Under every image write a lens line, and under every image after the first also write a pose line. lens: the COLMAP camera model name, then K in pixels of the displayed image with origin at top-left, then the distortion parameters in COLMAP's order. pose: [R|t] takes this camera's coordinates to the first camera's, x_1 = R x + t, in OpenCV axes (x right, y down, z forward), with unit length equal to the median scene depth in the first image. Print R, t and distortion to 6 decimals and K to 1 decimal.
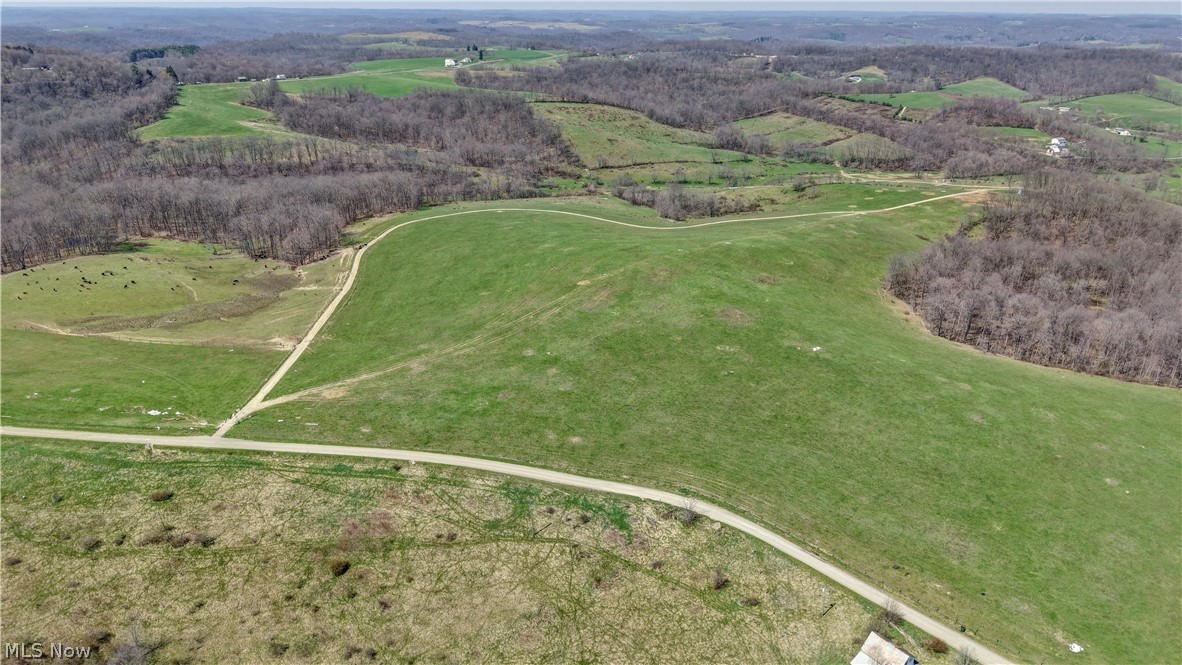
lens RADIAL K [[792.9, 0, 587.5], [0, 792.9, 331.3], [0, 0, 1]] dist [0.029772, -0.030047]
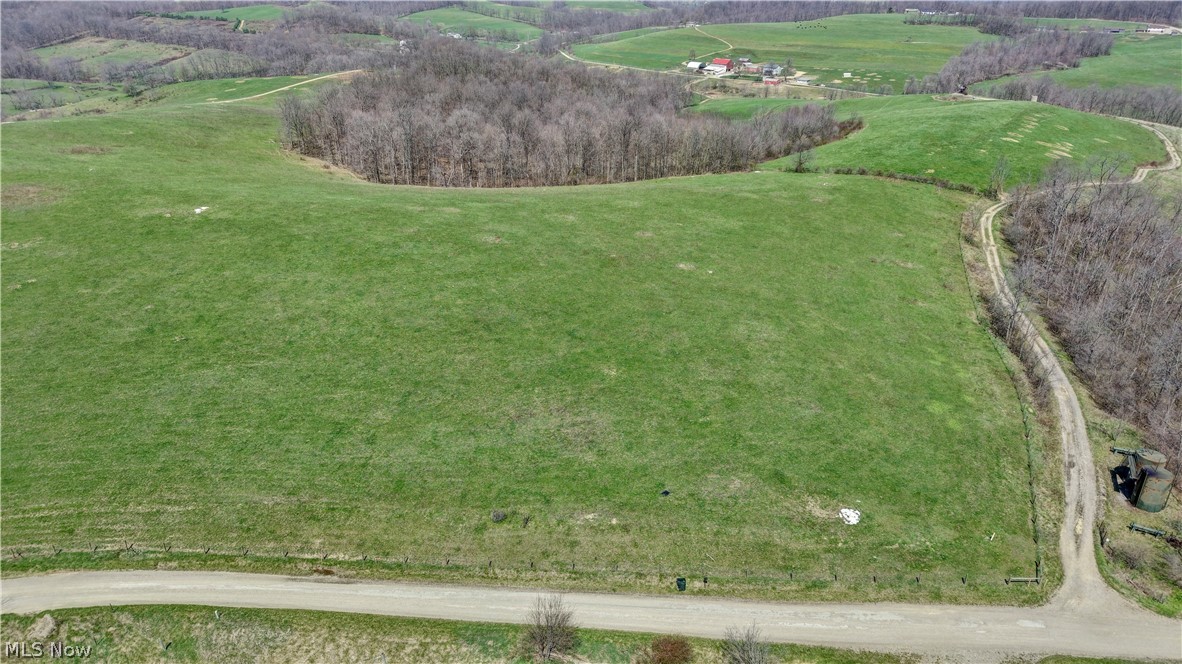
lens RADIAL K [[792.9, 0, 587.5], [0, 792.9, 330.8], [0, 0, 1]] dist [0.029772, -0.030047]
pose [[0.728127, -0.288621, 0.621714, 0.036258], [0.258235, 0.955703, 0.141236, 0.029903], [-0.634938, 0.057711, 0.770405, 0.128738]]
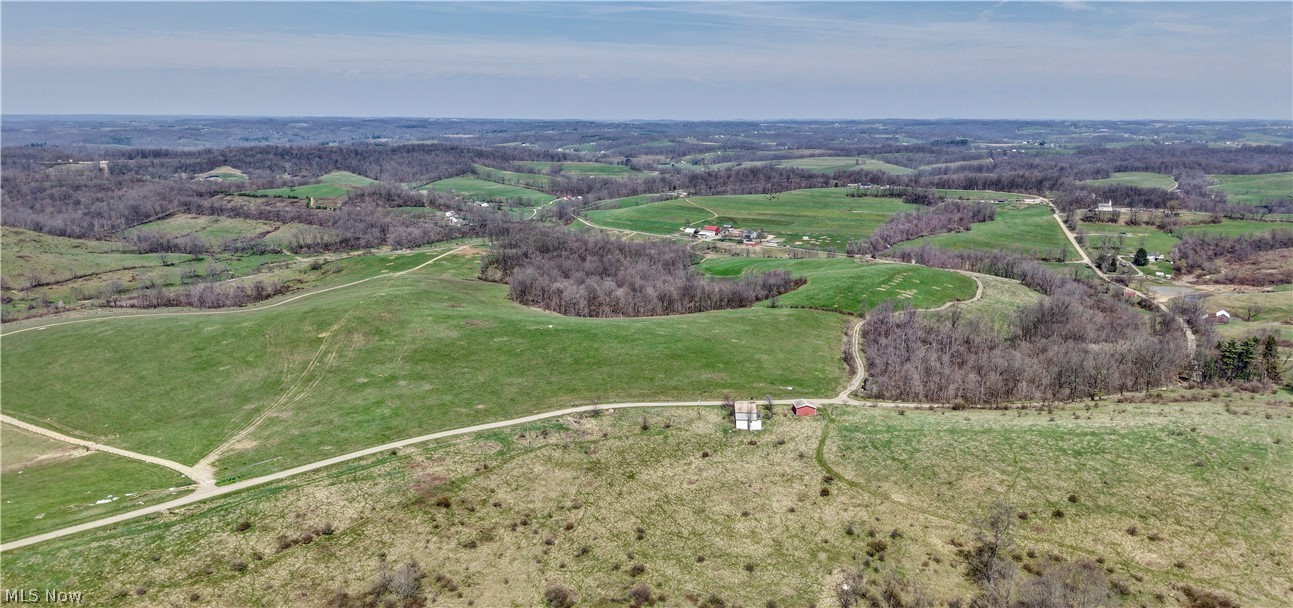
lens RADIAL K [[857.2, 0, 652.8], [0, 857.2, 254.8], [0, 0, 1]] dist [0.024557, -0.036836]
pose [[0.647284, -0.125090, 0.751915, -0.242943], [0.286040, 0.954215, -0.087492, 0.027964], [-0.706544, 0.271710, 0.653429, -0.063970]]
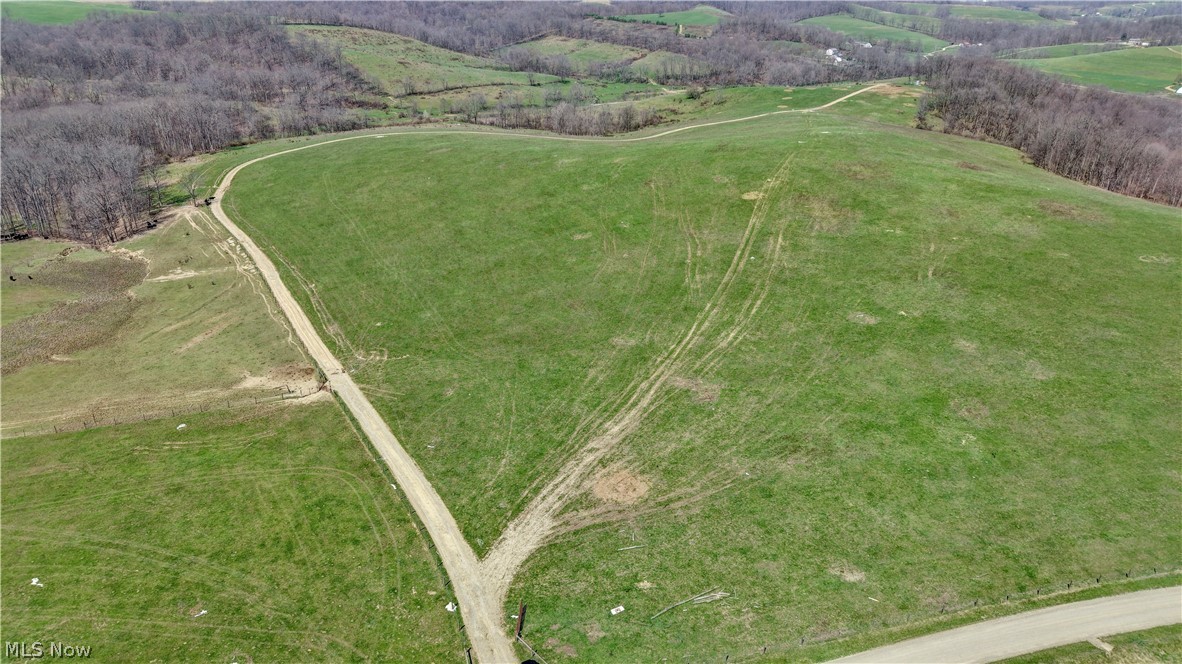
lens RADIAL K [[792.9, 0, 587.5], [0, 792.9, 330.8], [0, 0, 1]] dist [0.029772, -0.030047]
pose [[0.921598, -0.157415, 0.354793, -0.140203], [0.139164, 0.987305, 0.076562, -0.009877], [-0.362341, -0.021185, 0.931805, 0.192642]]
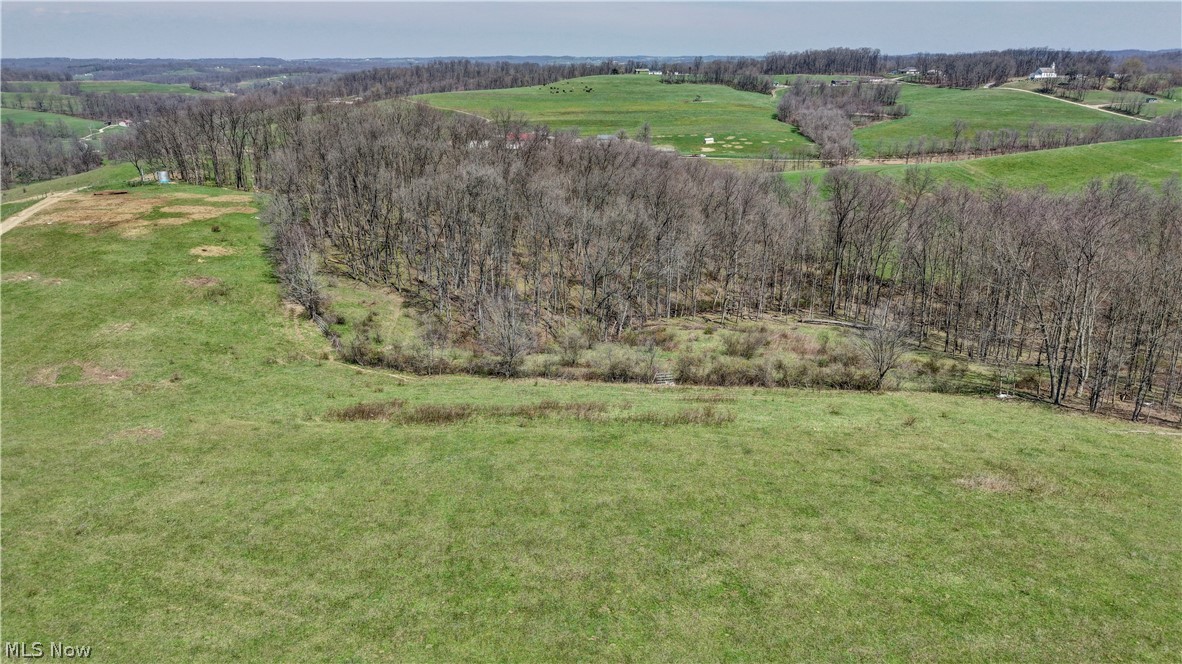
lens RADIAL K [[824.5, 0, 591.0], [0, 824.5, 332.0], [0, 0, 1]] dist [0.013675, -0.007205]
pose [[0.218859, -0.316368, 0.923045, 0.171948], [0.375507, 0.900432, 0.219583, -0.091398], [-0.900608, 0.298552, 0.315866, 0.544727]]
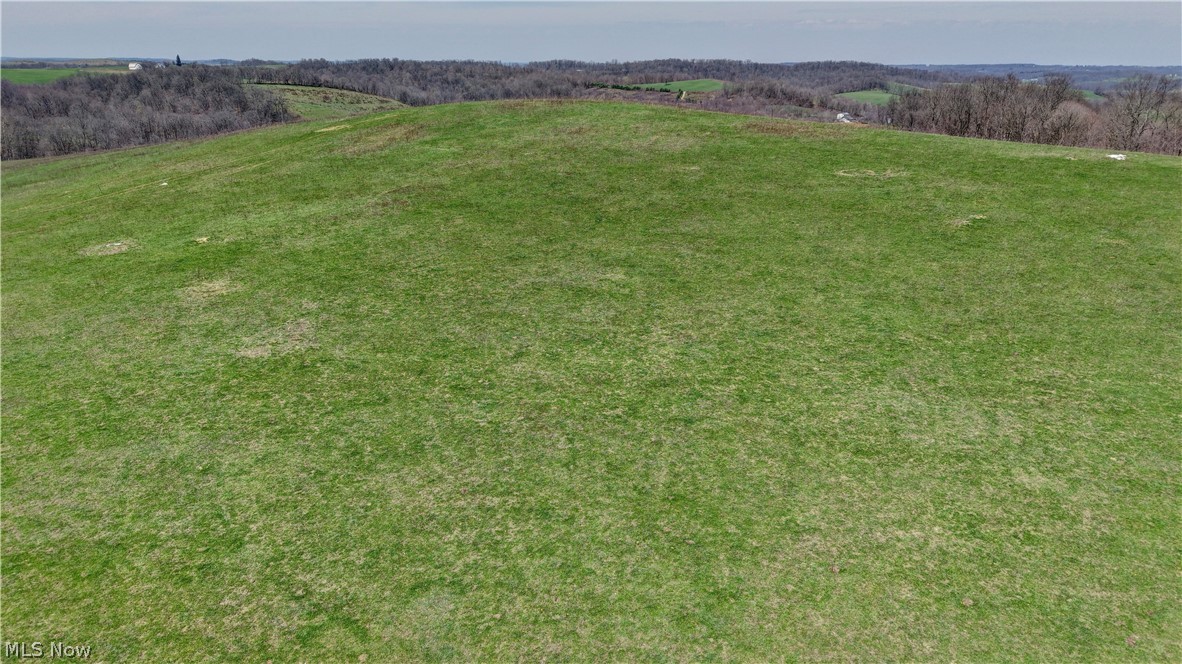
lens RADIAL K [[792.9, 0, 587.5], [0, 792.9, 330.8], [0, 0, 1]] dist [0.029772, -0.030047]
pose [[0.951068, -0.099333, 0.292581, -0.004151], [0.116836, 0.992223, -0.042924, 0.025330], [-0.286042, 0.075008, 0.955277, 0.243365]]
